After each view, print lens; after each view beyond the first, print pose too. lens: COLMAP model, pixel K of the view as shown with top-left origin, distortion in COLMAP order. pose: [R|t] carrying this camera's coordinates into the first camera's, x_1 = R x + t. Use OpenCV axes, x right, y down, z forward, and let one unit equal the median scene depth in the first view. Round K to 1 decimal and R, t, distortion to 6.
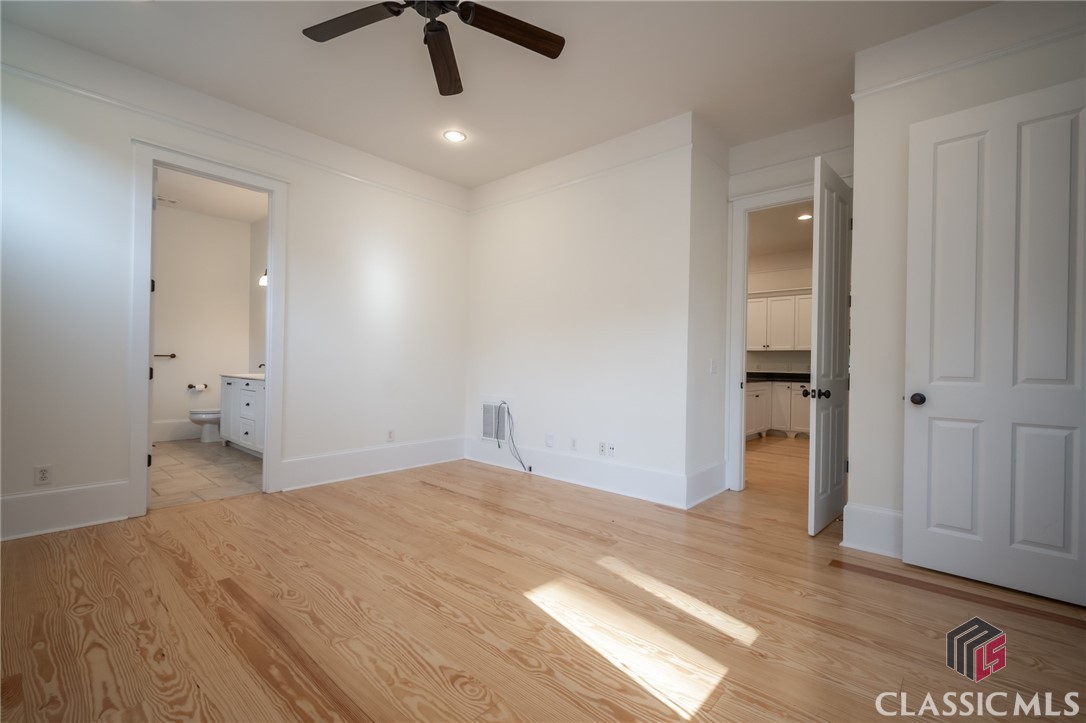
lens RADIAL K [[483.1, 0, 544.8], [0, 483.1, 360.2], [0, 0, 1]] dist [0.000910, -0.003934]
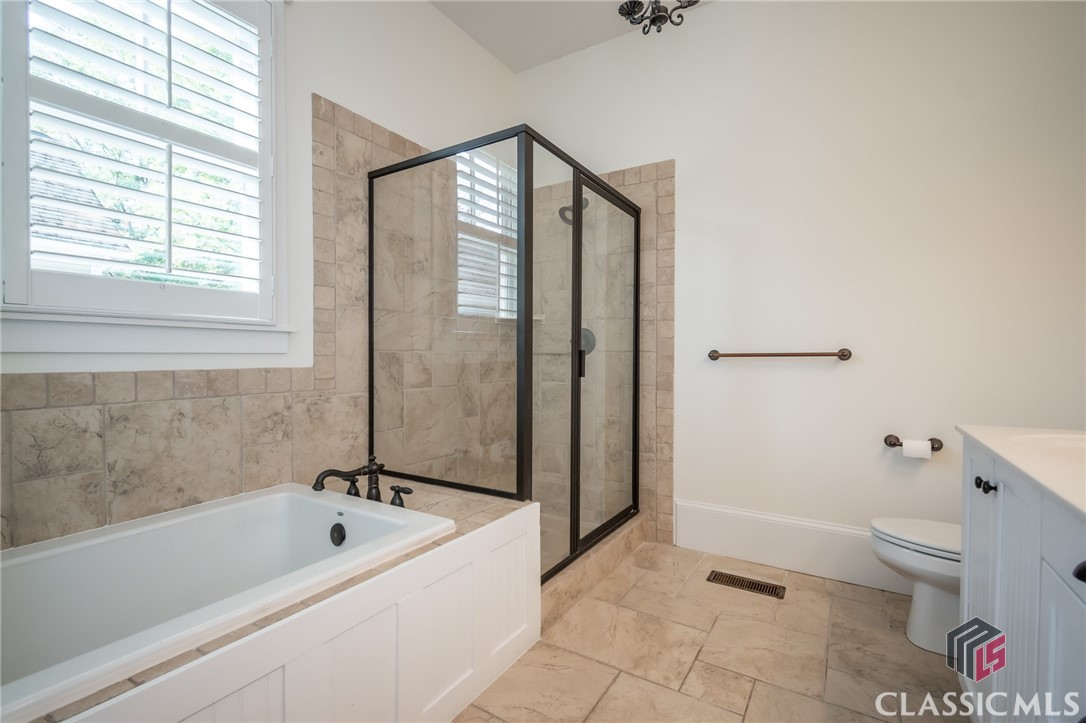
lens RADIAL K [[483.1, 0, 546.6], [0, 483.1, 363.1], [0, 0, 1]] dist [0.000910, -0.003934]
pose [[0.167010, 0.003457, -0.985949, -0.437449], [-0.000274, 0.999994, 0.003460, -0.003799], [0.985955, -0.000307, 0.167010, 0.707852]]
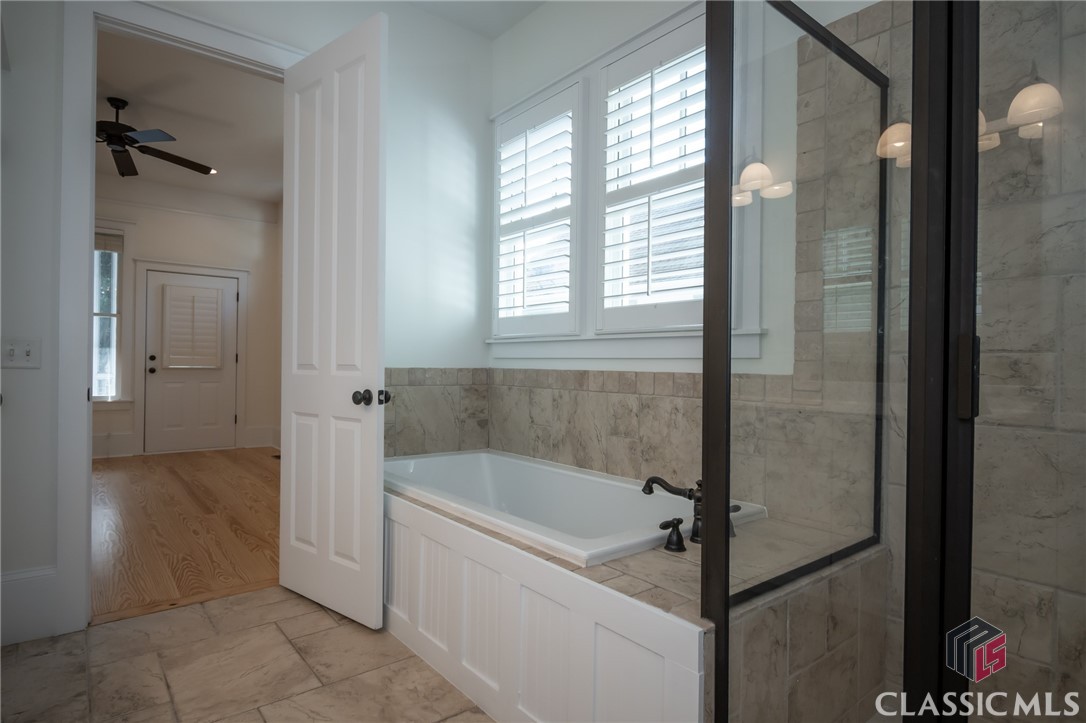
lens RADIAL K [[608.6, 0, 539.9], [0, 608.6, 355.9], [0, 0, 1]] dist [-0.002381, -0.000071]
pose [[-0.982457, -0.016660, 0.185741, -0.708578], [-0.017352, 0.999847, -0.002103, -0.007321], [-0.185678, -0.005290, -0.982596, 0.957194]]
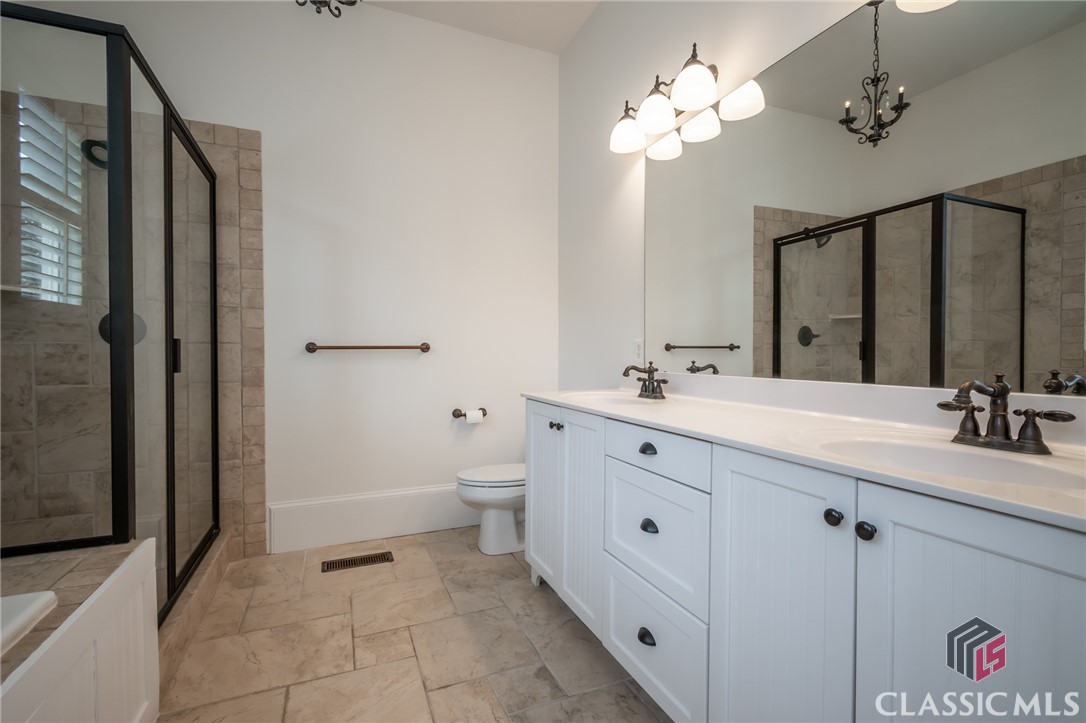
lens RADIAL K [[483.1, 0, 548.2], [0, 483.1, 363.3], [0, 0, 1]] dist [0.000910, -0.003934]
pose [[0.906756, -0.002542, -0.421648, -0.468250], [0.009710, 0.999843, 0.014853, 0.000113], [0.421544, -0.017562, 0.906638, 0.629845]]
